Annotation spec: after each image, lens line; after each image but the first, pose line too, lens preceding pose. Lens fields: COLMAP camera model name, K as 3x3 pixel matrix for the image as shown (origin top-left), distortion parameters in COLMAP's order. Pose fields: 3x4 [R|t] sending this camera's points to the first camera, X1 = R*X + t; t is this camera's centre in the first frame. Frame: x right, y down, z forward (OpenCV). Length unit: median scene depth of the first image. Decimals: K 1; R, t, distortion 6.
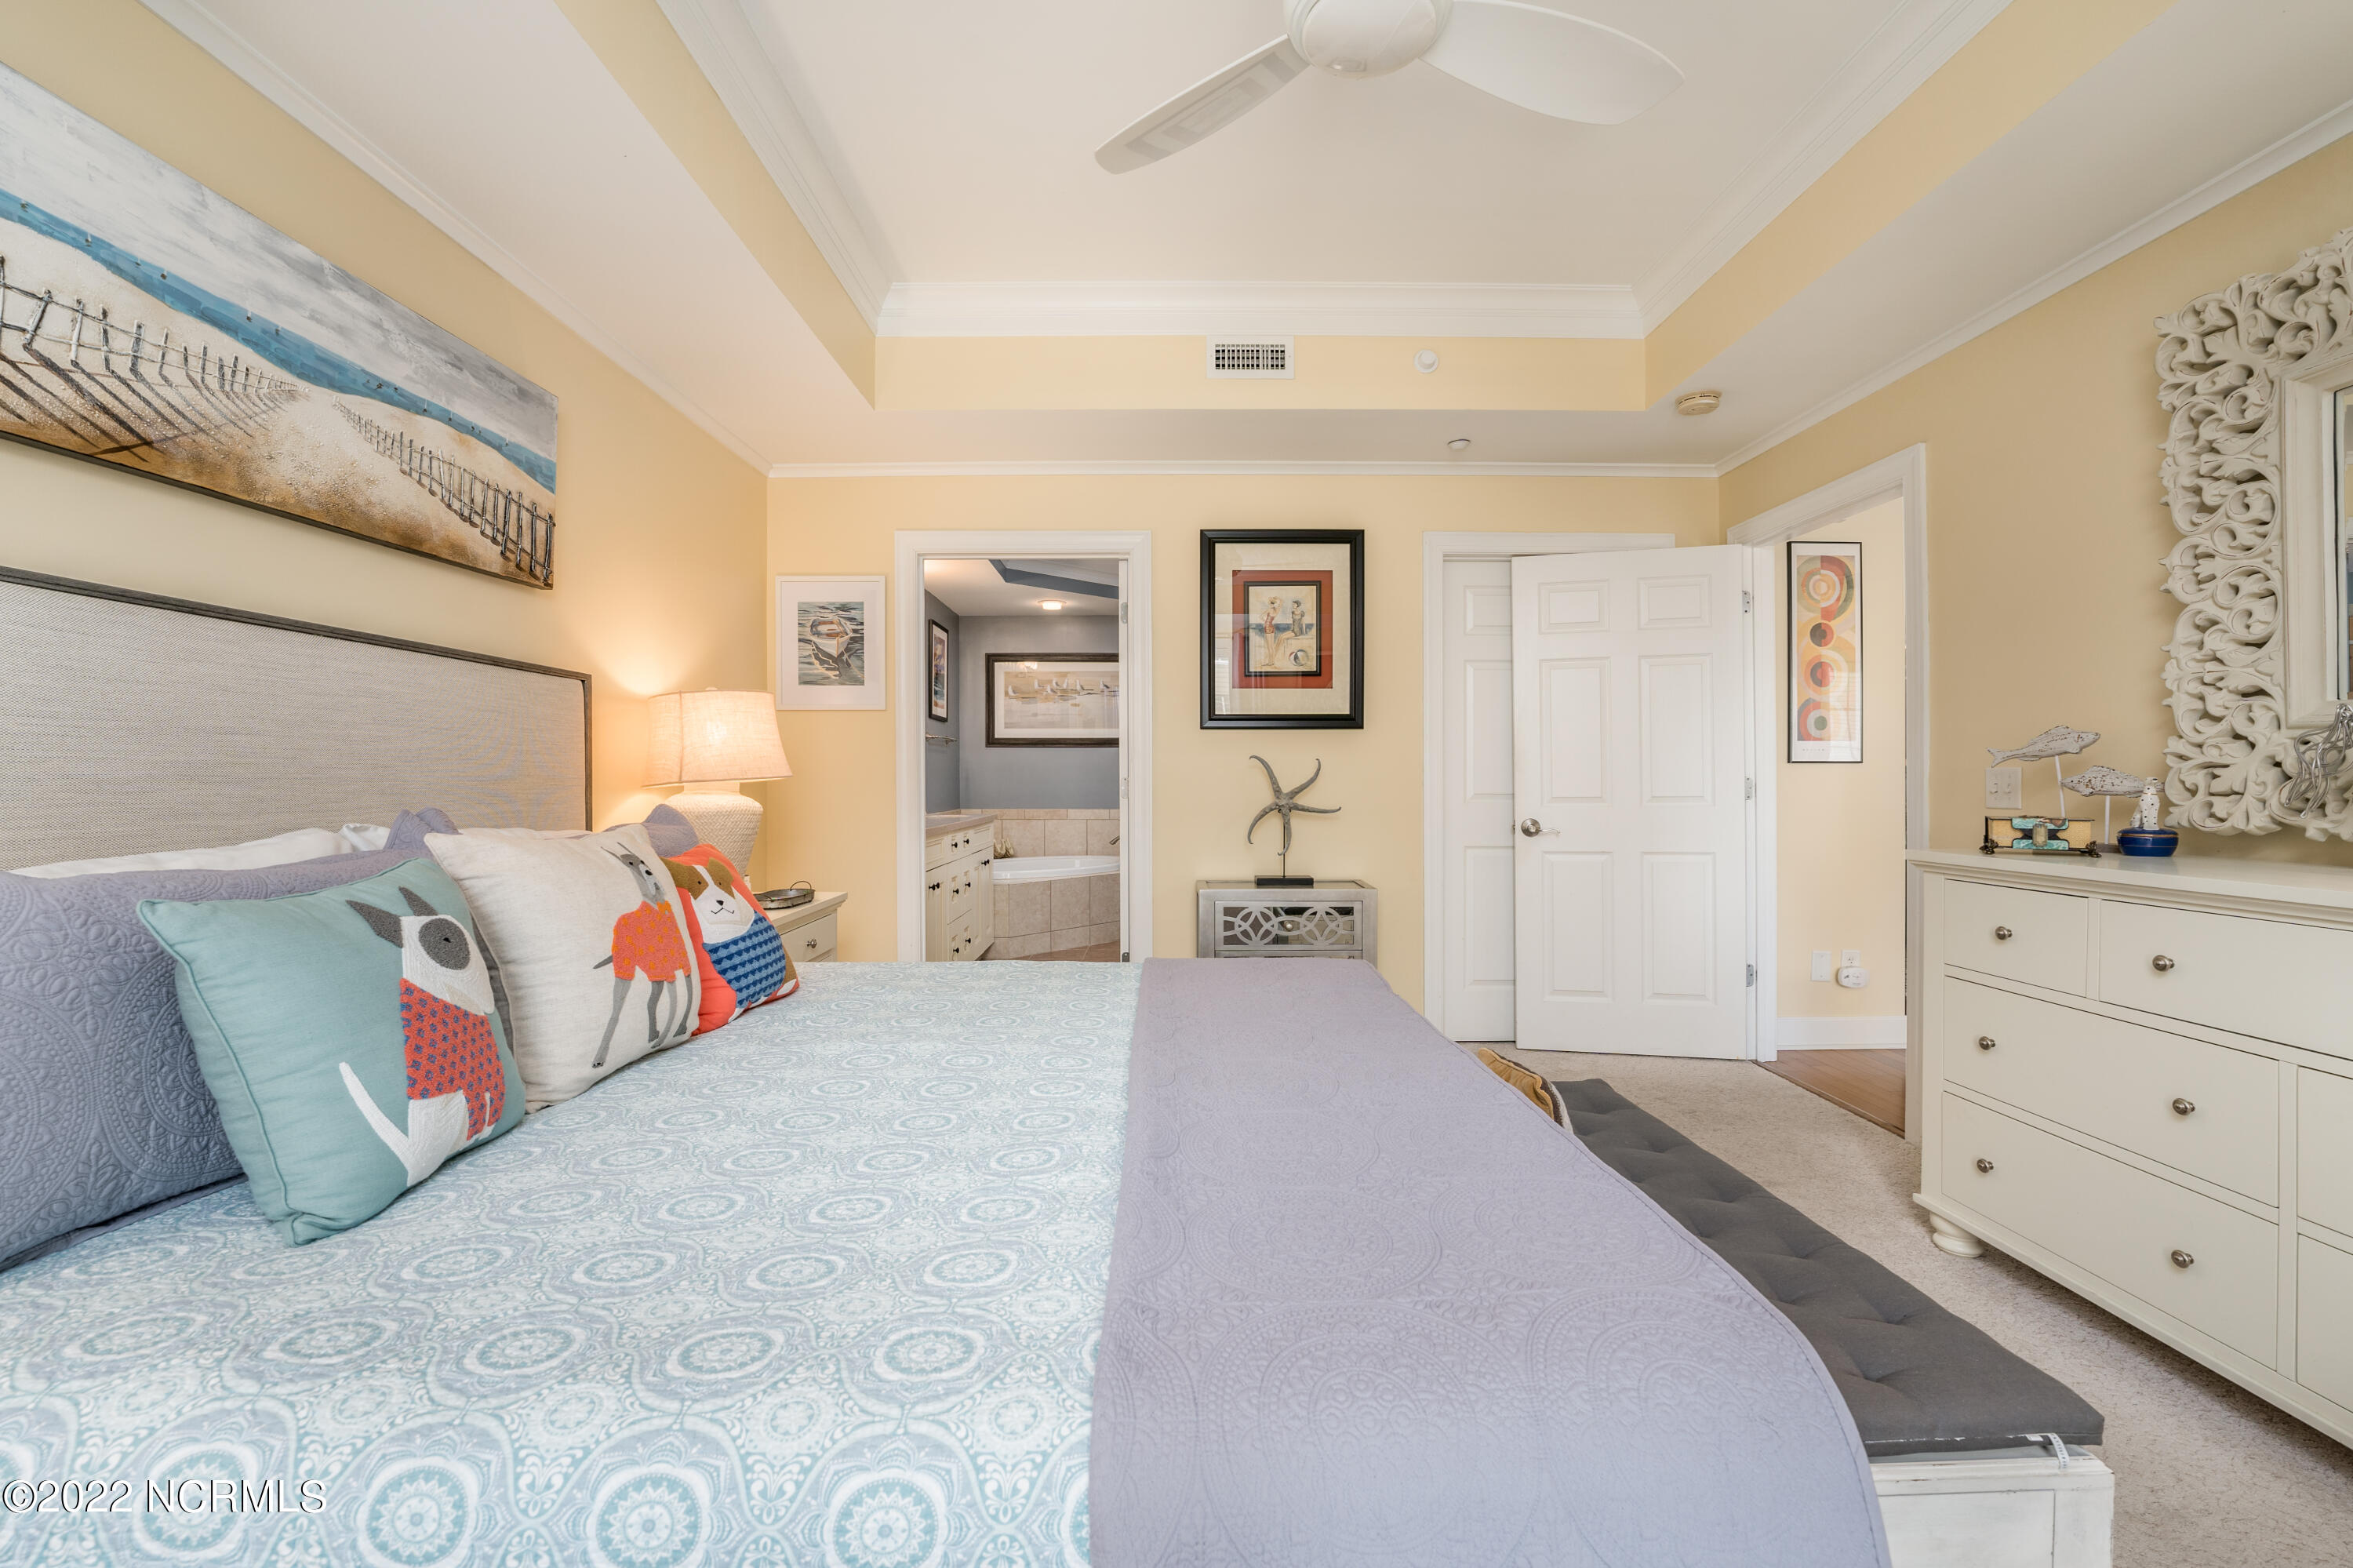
lens RADIAL K [[974.6, 0, 1186.9], [0, 974.6, 783.4], [0, 0, 1]] dist [-0.003216, -0.001099]
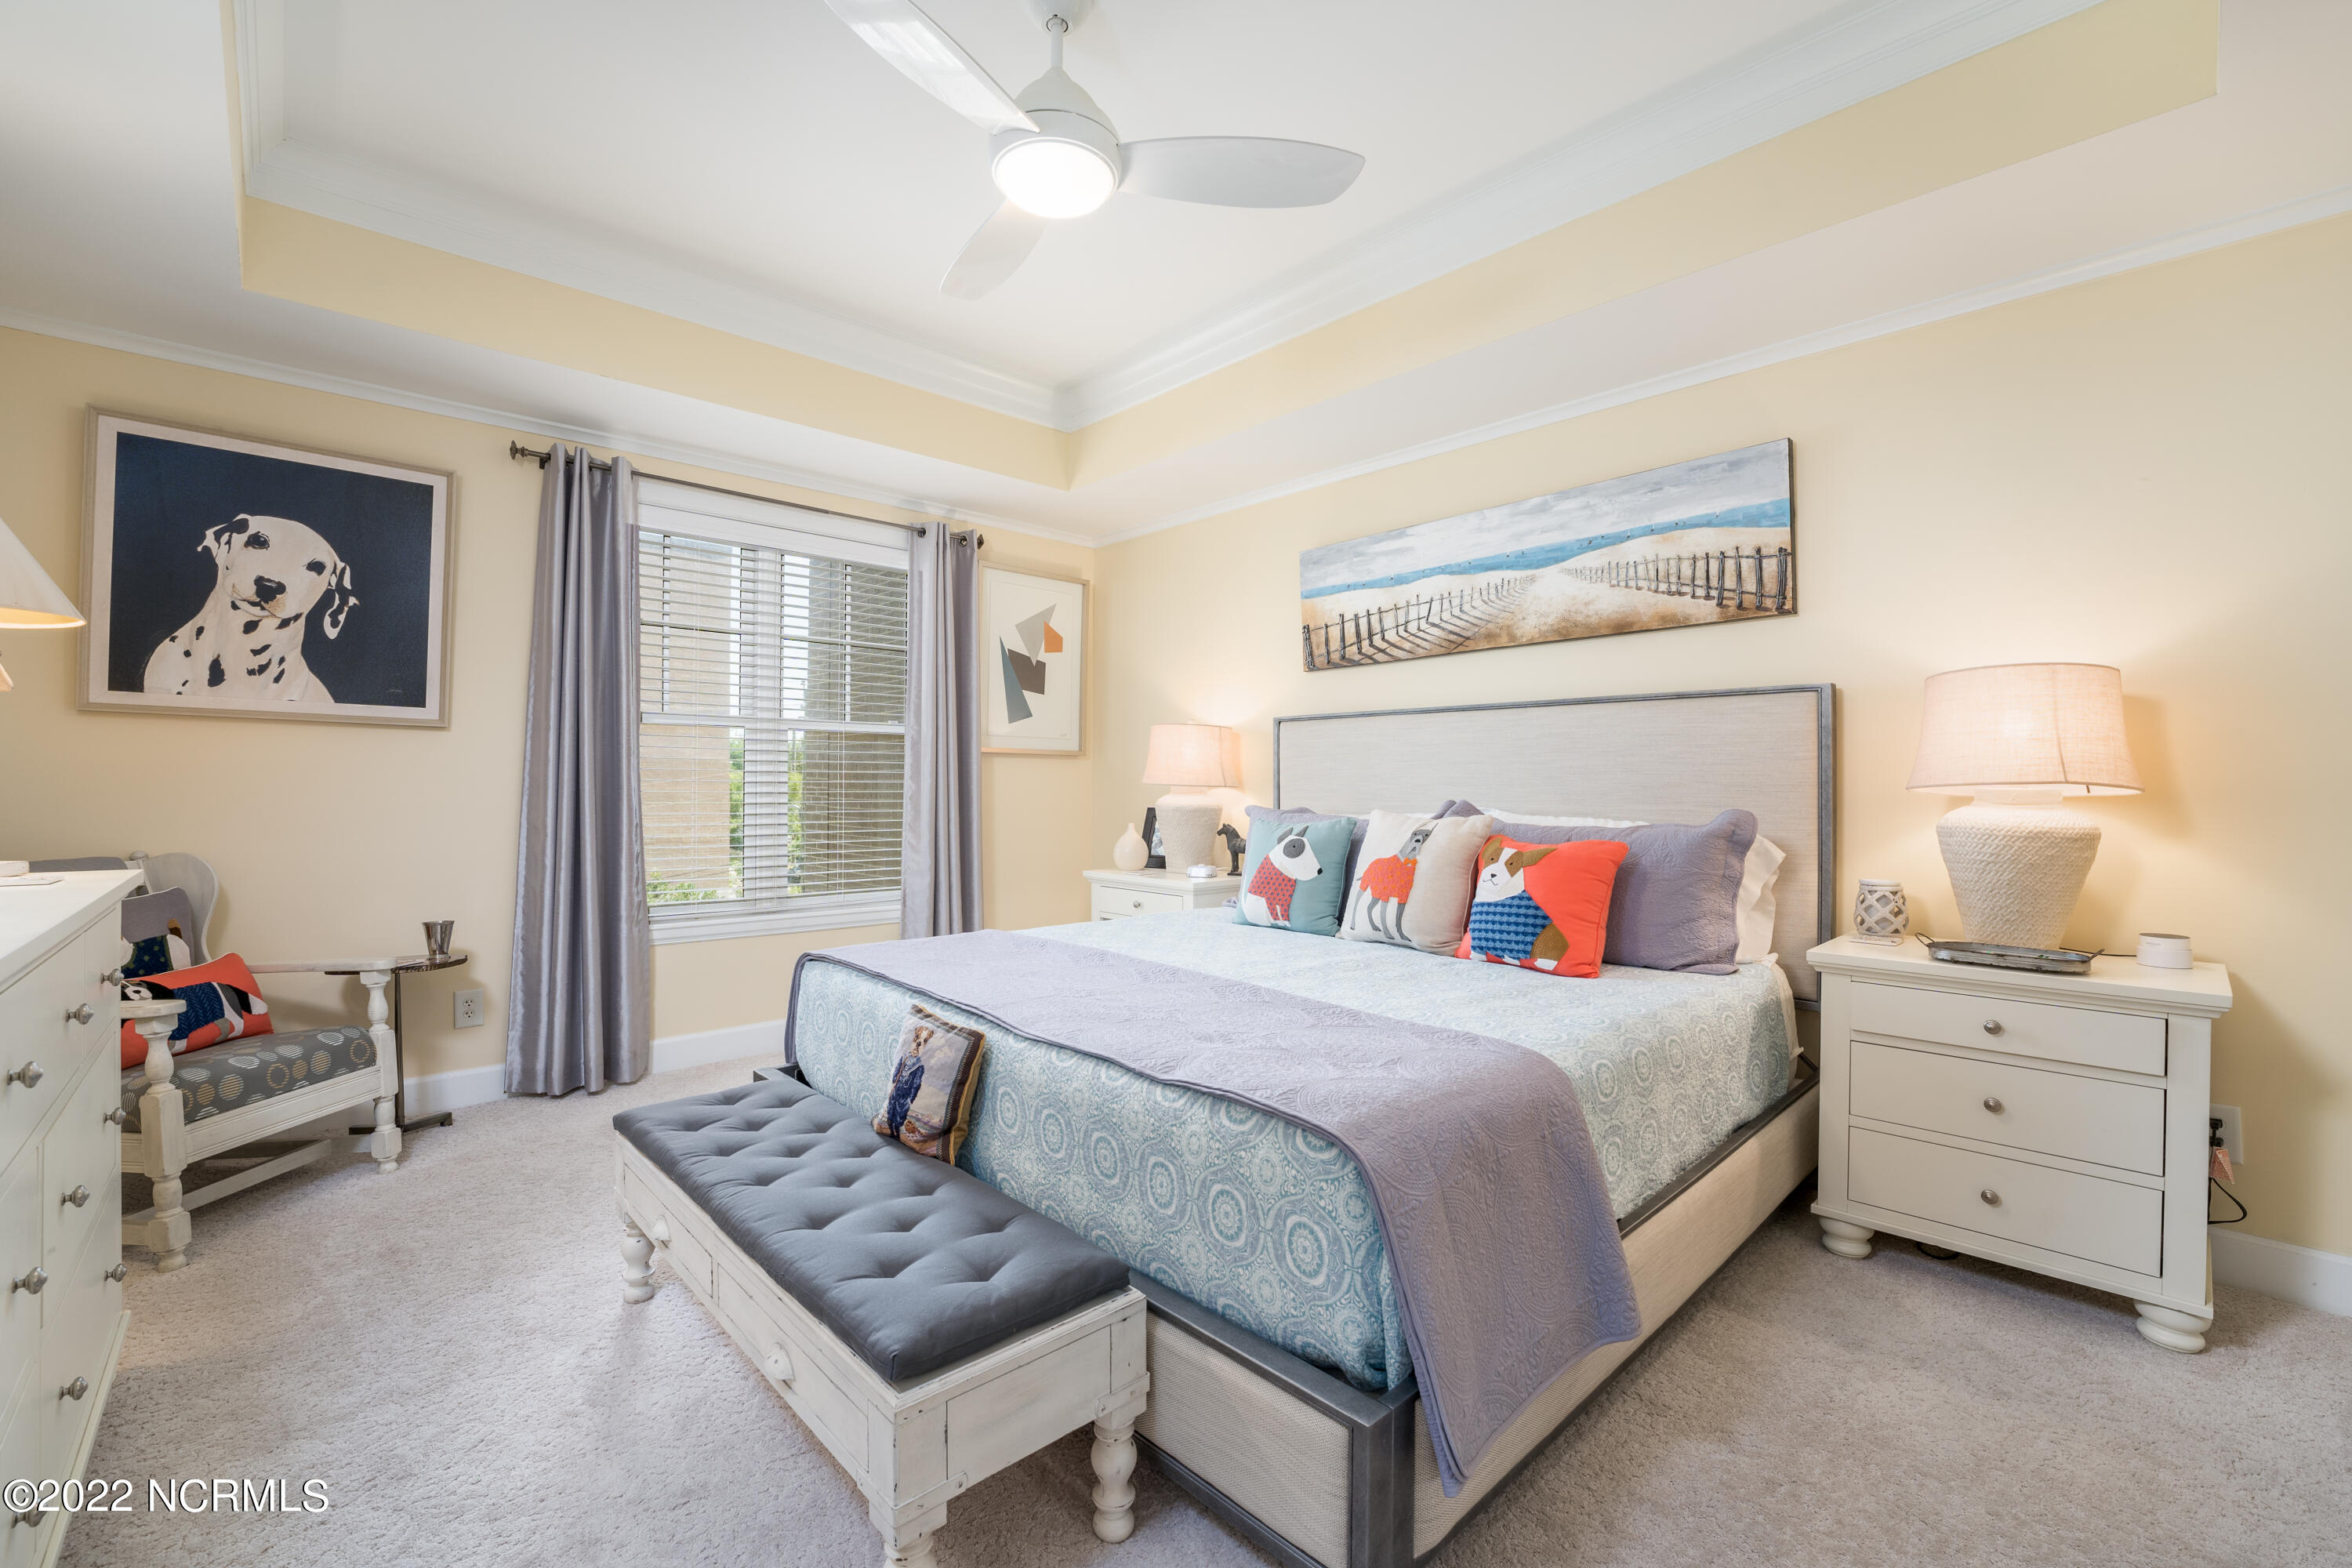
lens RADIAL K [[974.2, 0, 1172.9], [0, 974.2, 778.3], [0, 0, 1]] dist [-0.003216, -0.001099]
pose [[-0.750993, -0.010876, -0.660220, 0.645889], [-0.014050, 0.999901, -0.000490, -0.004919], [0.660160, 0.008908, -0.751072, 1.505229]]
